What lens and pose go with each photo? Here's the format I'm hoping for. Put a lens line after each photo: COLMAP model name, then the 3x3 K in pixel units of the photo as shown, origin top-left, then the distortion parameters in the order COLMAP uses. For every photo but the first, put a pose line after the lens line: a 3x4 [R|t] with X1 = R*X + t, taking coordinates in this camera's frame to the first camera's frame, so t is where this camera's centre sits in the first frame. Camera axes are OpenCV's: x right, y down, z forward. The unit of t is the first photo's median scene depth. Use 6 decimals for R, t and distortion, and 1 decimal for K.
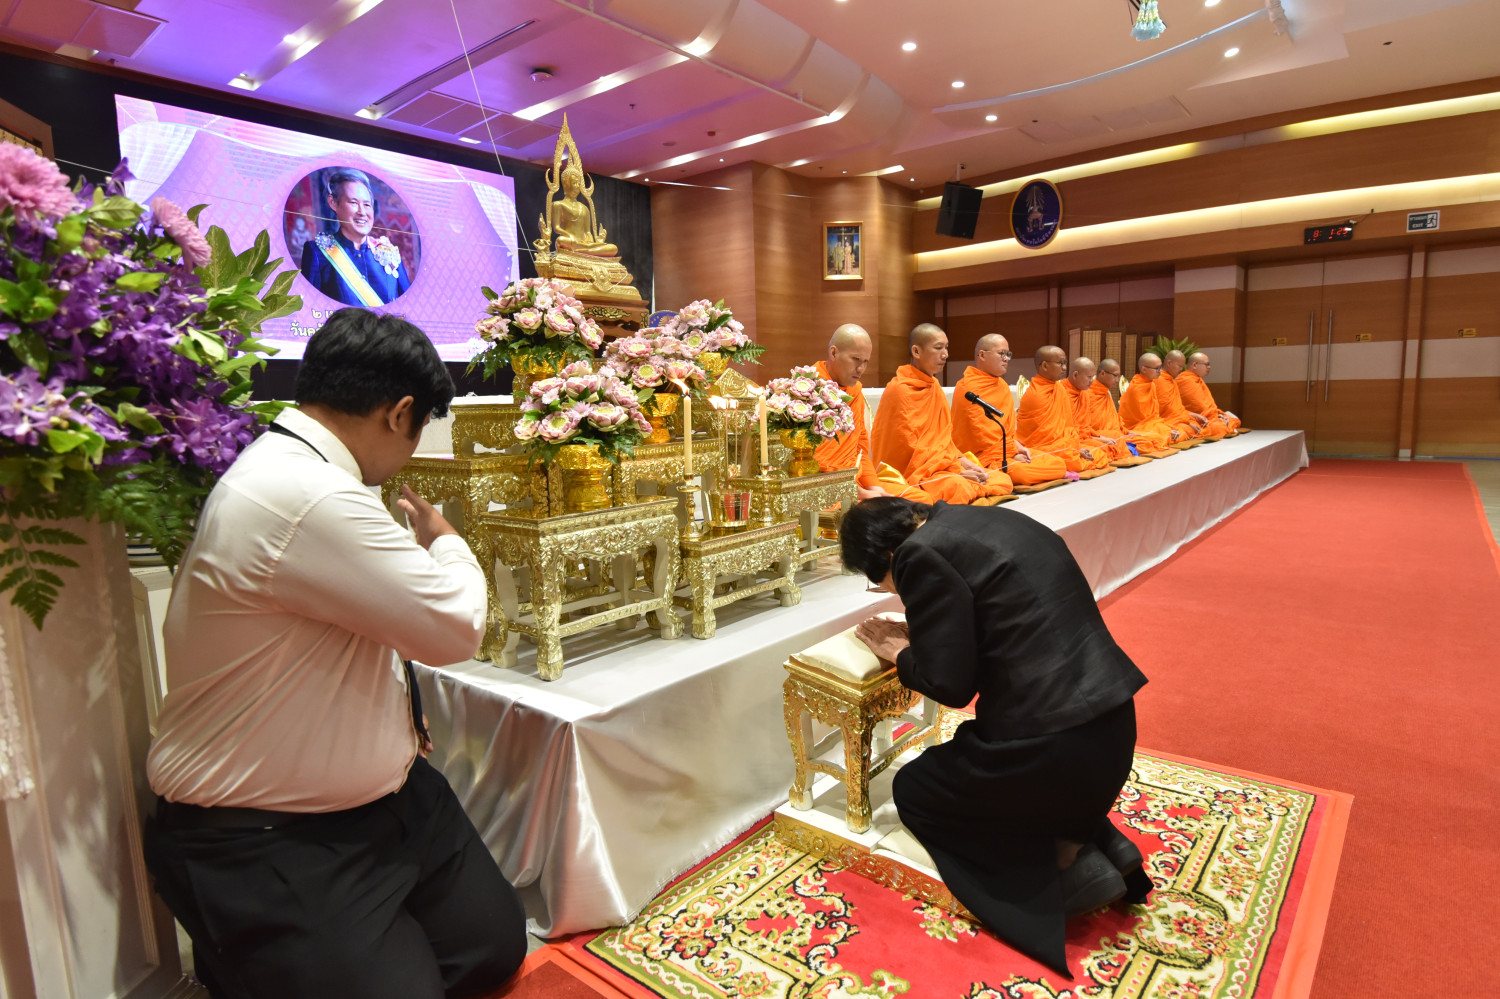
lens RADIAL K [[830.3, 0, 750.0], [0, 830.3, 499.5], [0, 0, 1]] dist [-0.014006, -0.001200]
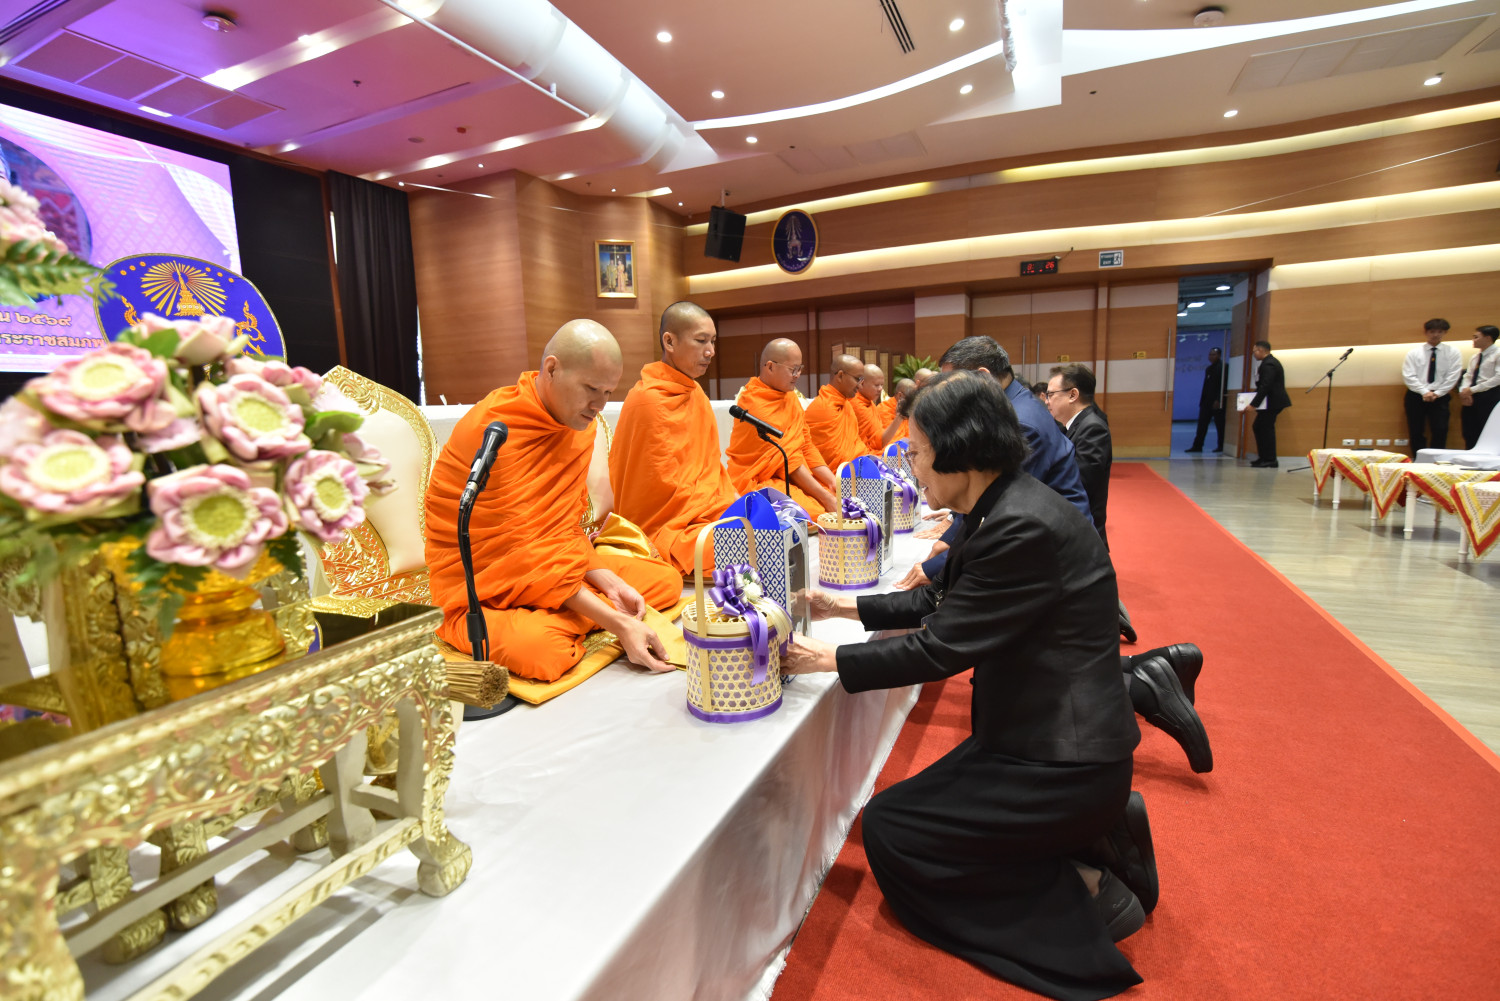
lens RADIAL K [[694.9, 0, 754.6], [0, 694.9, 507.3], [0, 0, 1]] dist [-0.012876, 0.000578]
pose [[0.962581, -0.043665, 0.267451, 0.039667], [0.040208, 0.999022, 0.018392, -0.018182], [-0.267993, -0.006951, 0.963396, 0.146098]]
